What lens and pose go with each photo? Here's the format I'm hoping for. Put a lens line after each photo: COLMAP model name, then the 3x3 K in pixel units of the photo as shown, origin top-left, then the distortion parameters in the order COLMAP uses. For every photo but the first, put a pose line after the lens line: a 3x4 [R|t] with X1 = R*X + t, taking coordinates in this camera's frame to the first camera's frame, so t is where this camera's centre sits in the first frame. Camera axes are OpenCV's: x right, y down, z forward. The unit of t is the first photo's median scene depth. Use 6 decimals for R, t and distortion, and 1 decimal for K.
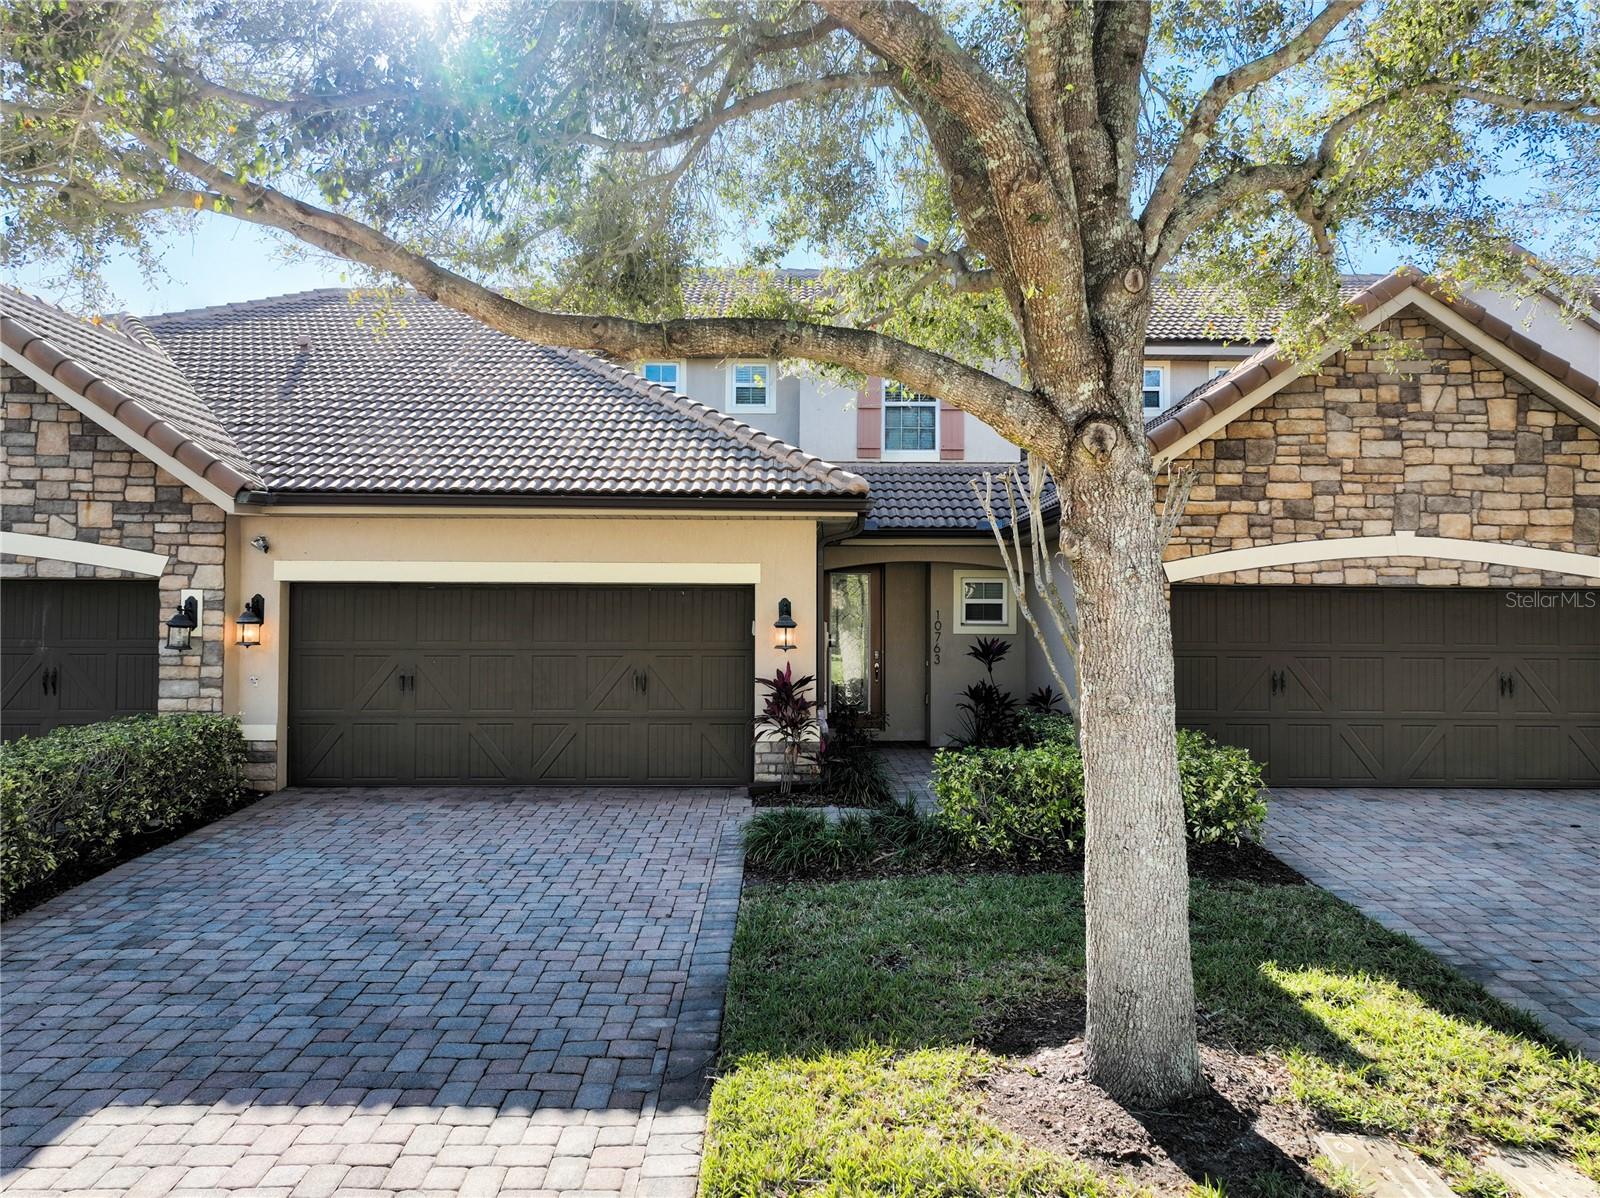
lens RADIAL K [[1138.1, 0, 800.0], [0, 1138.1, 599.0], [0, 0, 1]] dist [-0.000814, 0.012435]
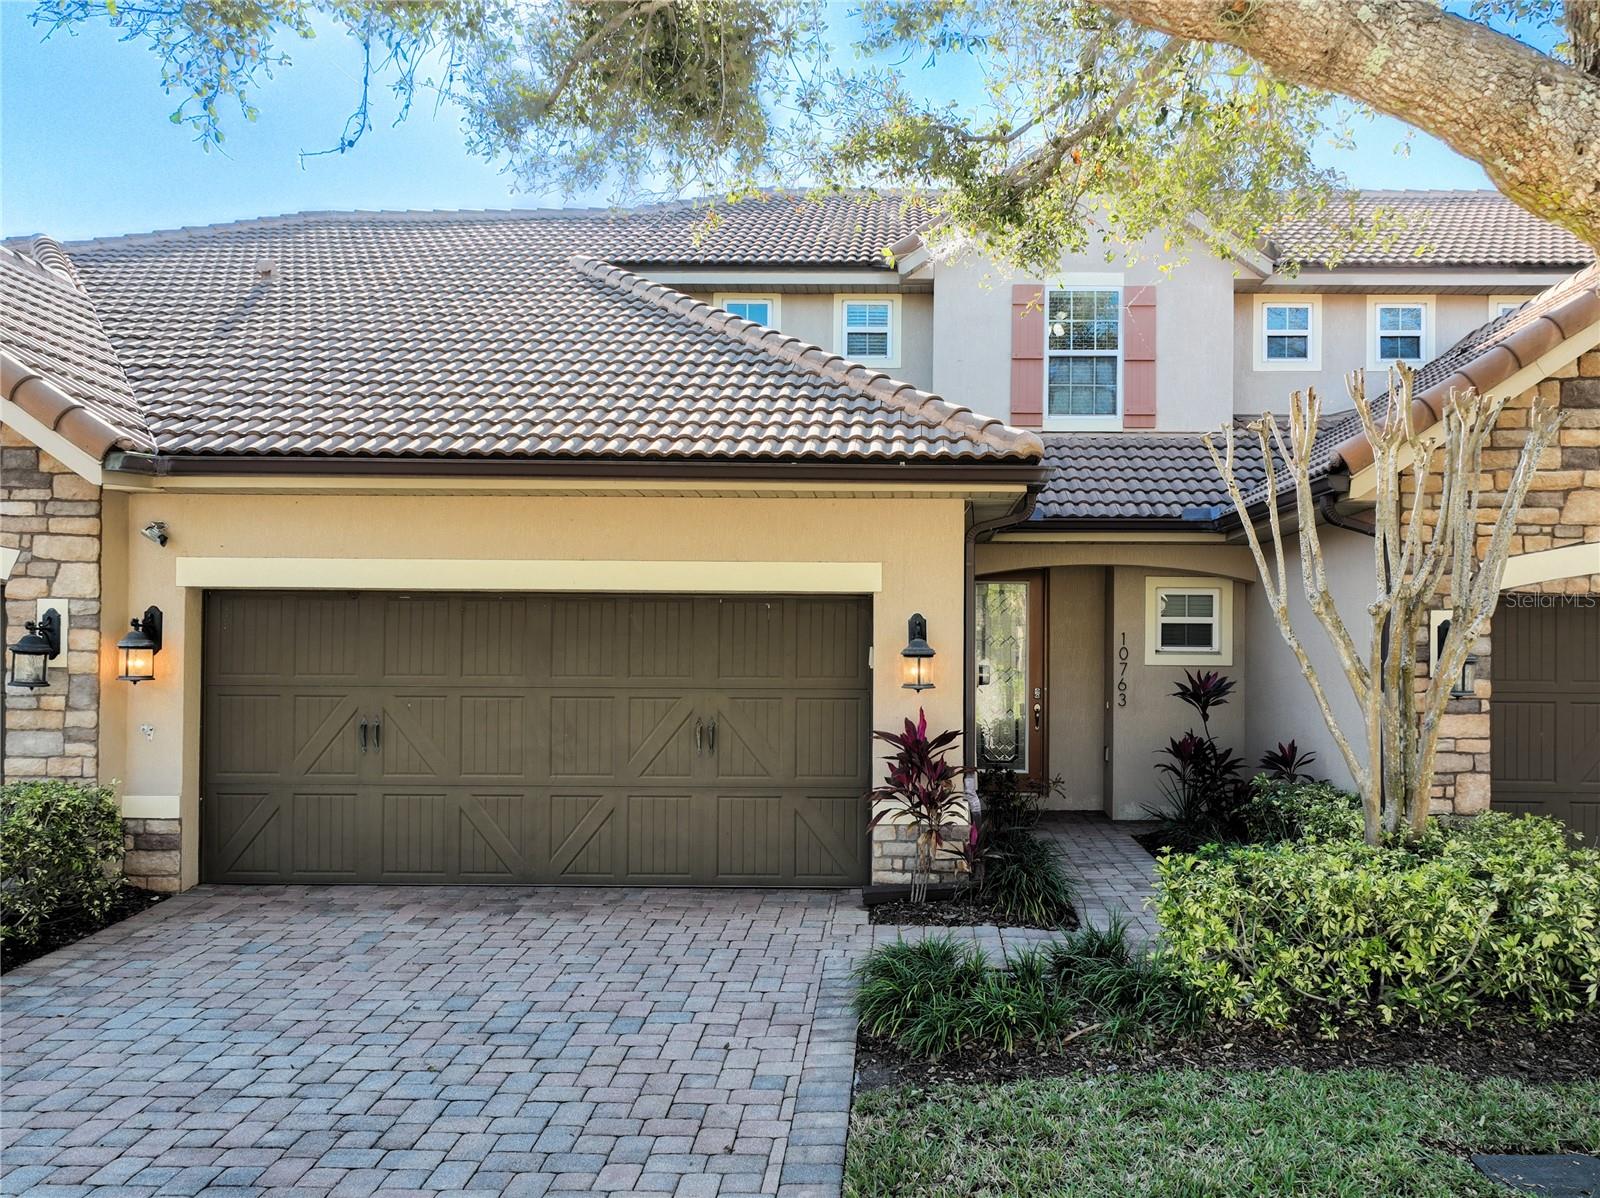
lens RADIAL K [[1304.7, 0, 886.9], [0, 1304.7, 639.0], [0, 0, 1]] dist [0.001635, 0.006531]
pose [[0.999648, 0.002933, -0.026385, -0.011345], [-0.002533, 0.999881, 0.015195, 0.002635], [0.026426, -0.015123, 0.999536, 0.226803]]
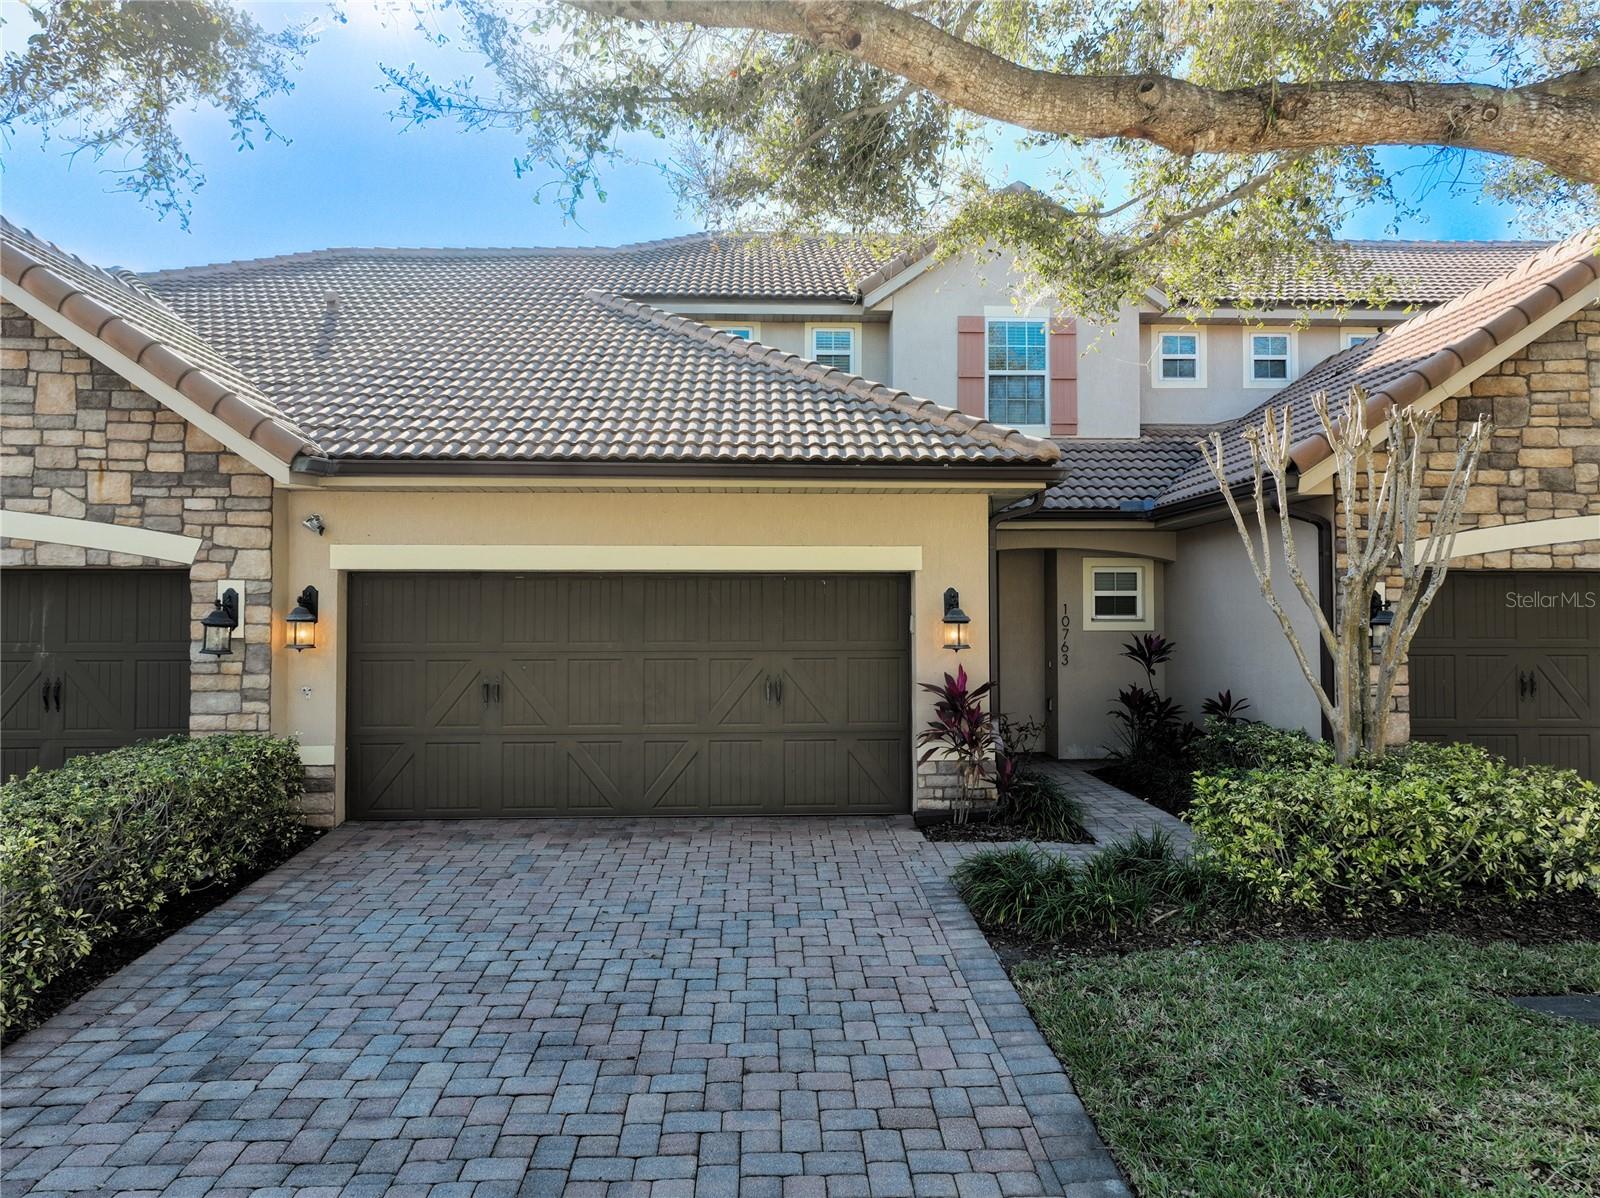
lens RADIAL K [[1138.1, 0, 800.0], [0, 1138.1, 599.0], [0, 0, 1]] dist [-0.000814, 0.012435]
pose [[0.999553, -0.004748, 0.029508, -0.152861], [0.004738, 0.999989, 0.000421, 0.006664], [-0.029509, -0.000281, 0.999564, 0.177463]]
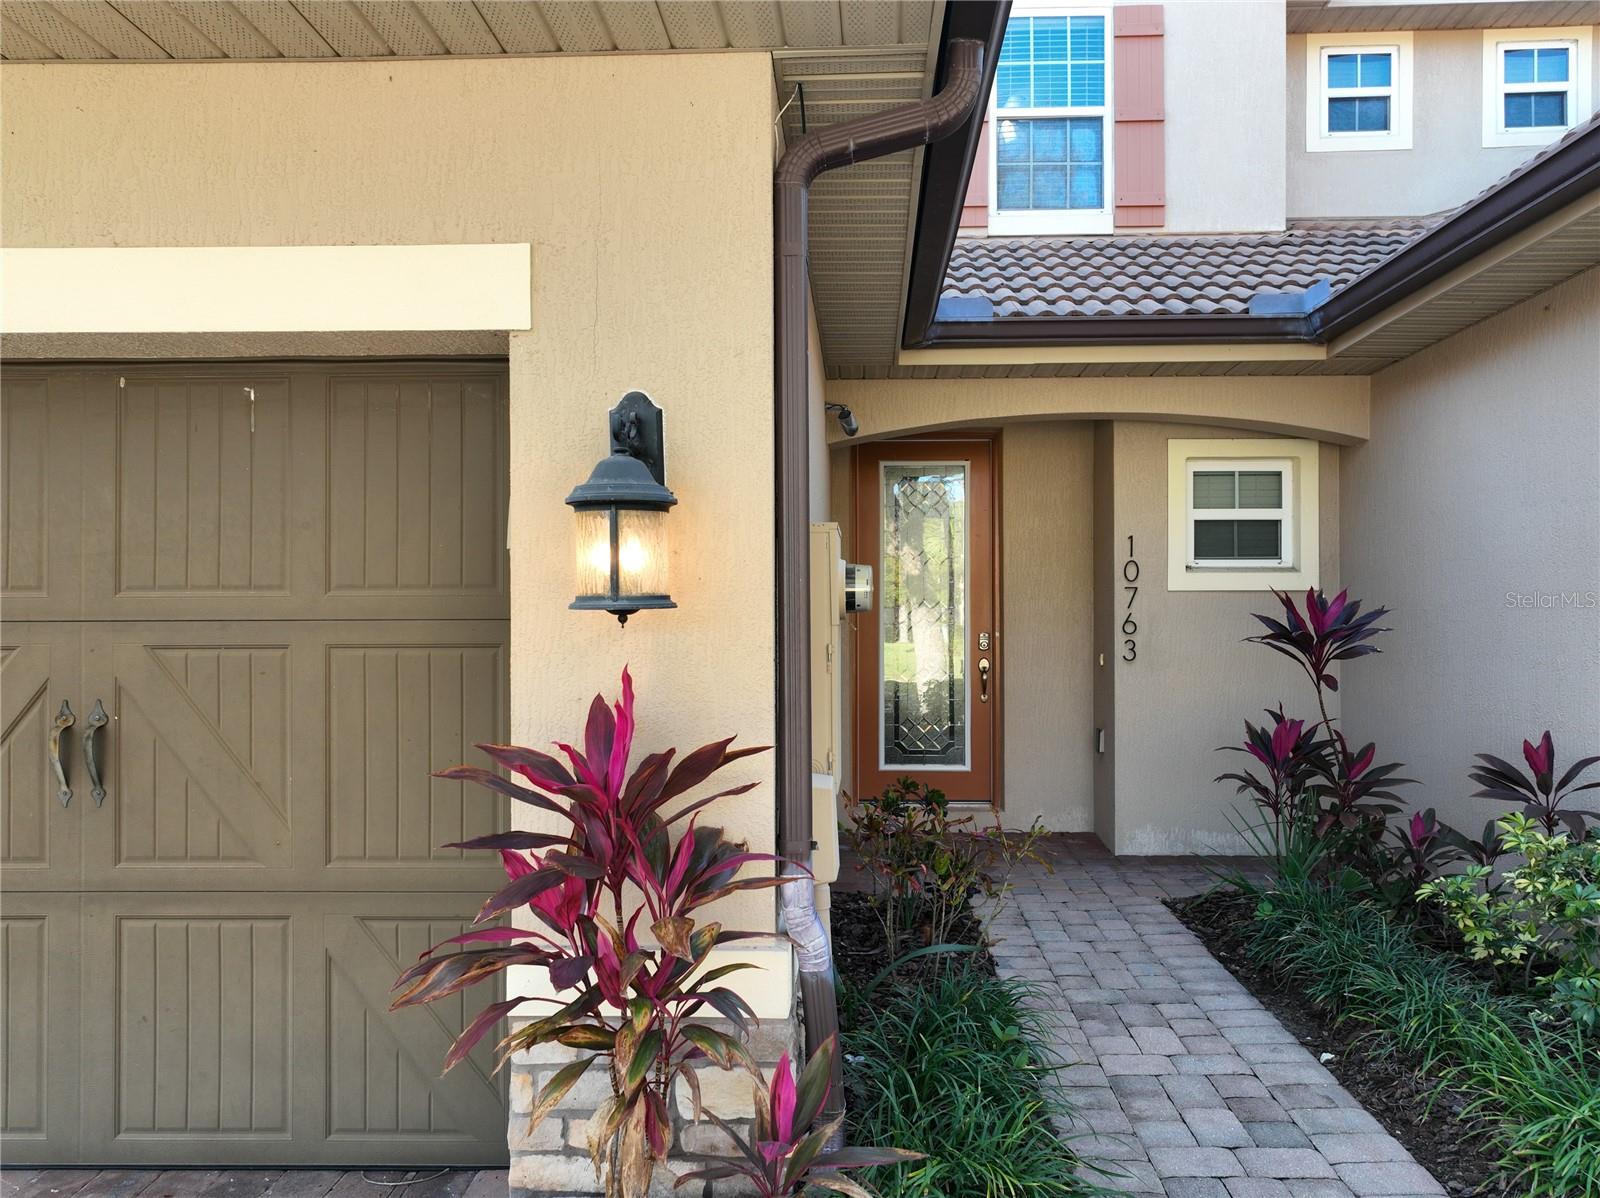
lens RADIAL K [[1144.3, 0, 836.1], [0, 1144.3, 608.1], [0, 0, 1]] dist [0.005531, 0.003829]
pose [[0.999317, -0.005944, -0.036484, 0.036513], [0.006588, 0.999825, 0.017536, 0.040277], [0.036373, -0.017765, 0.999180, 0.790643]]
